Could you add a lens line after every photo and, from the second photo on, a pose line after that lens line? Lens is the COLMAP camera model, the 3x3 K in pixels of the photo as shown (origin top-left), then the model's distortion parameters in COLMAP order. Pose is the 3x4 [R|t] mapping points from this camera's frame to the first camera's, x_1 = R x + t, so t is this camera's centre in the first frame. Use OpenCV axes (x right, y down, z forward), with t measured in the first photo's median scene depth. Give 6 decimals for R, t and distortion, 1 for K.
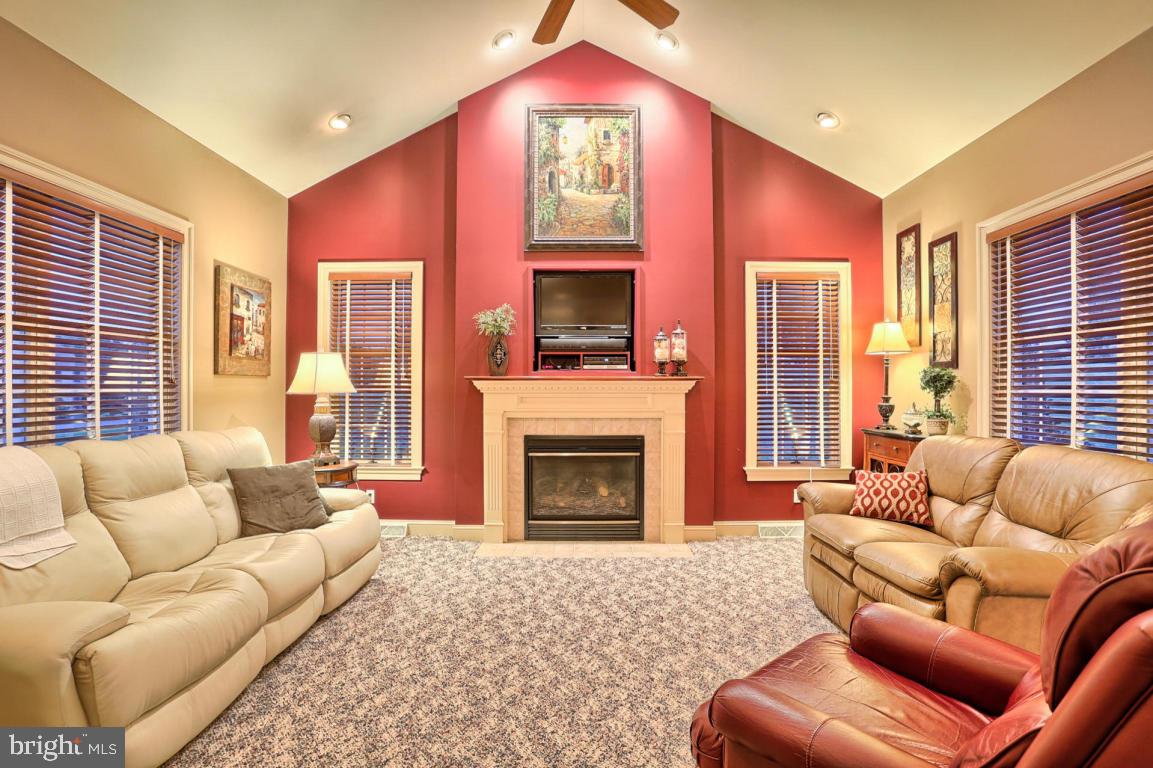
lens RADIAL K [[571.6, 0, 576.5], [0, 571.6, 384.0], [0, 0, 1]] dist [-0.077654, 0.035204]
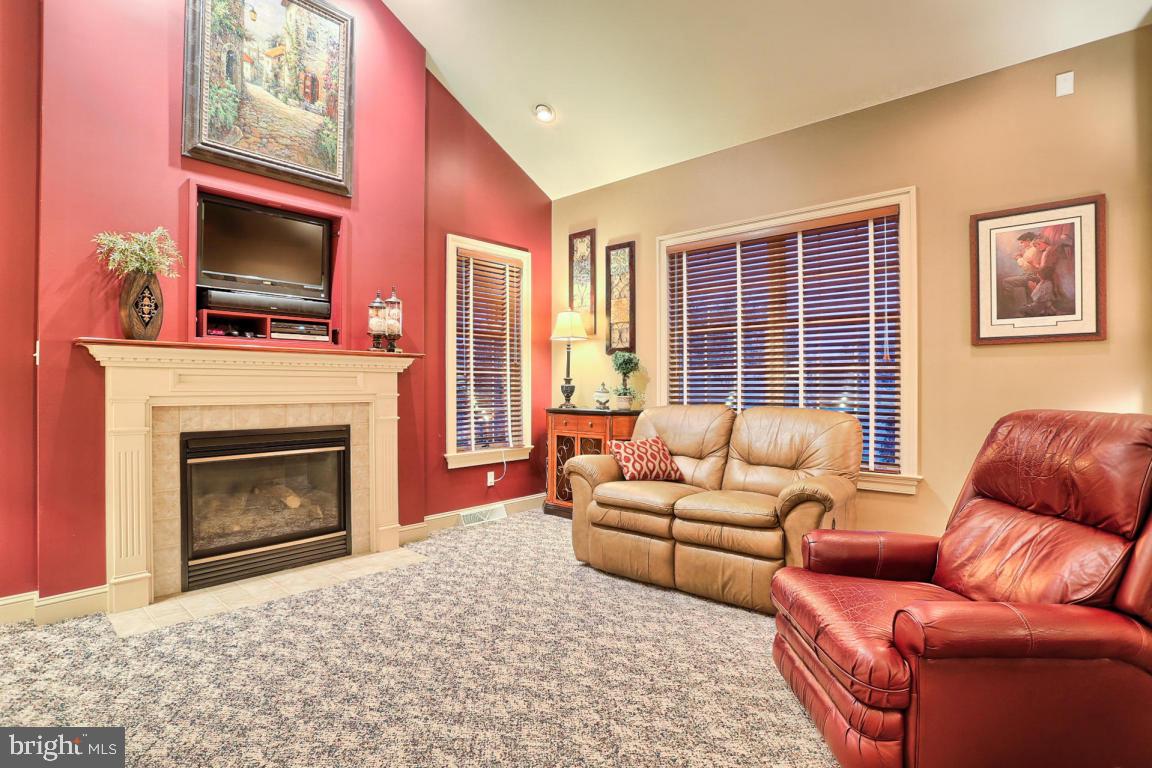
lens RADIAL K [[571.1, 0, 576.0], [0, 571.1, 384.0], [0, 0, 1]] dist [-0.077654, 0.035204]
pose [[0.651782, 0.002276, 0.758403, -0.282547], [-0.004291, 0.999991, 0.000687, 0.031277], [-0.758394, -0.003702, 0.651786, 0.240295]]
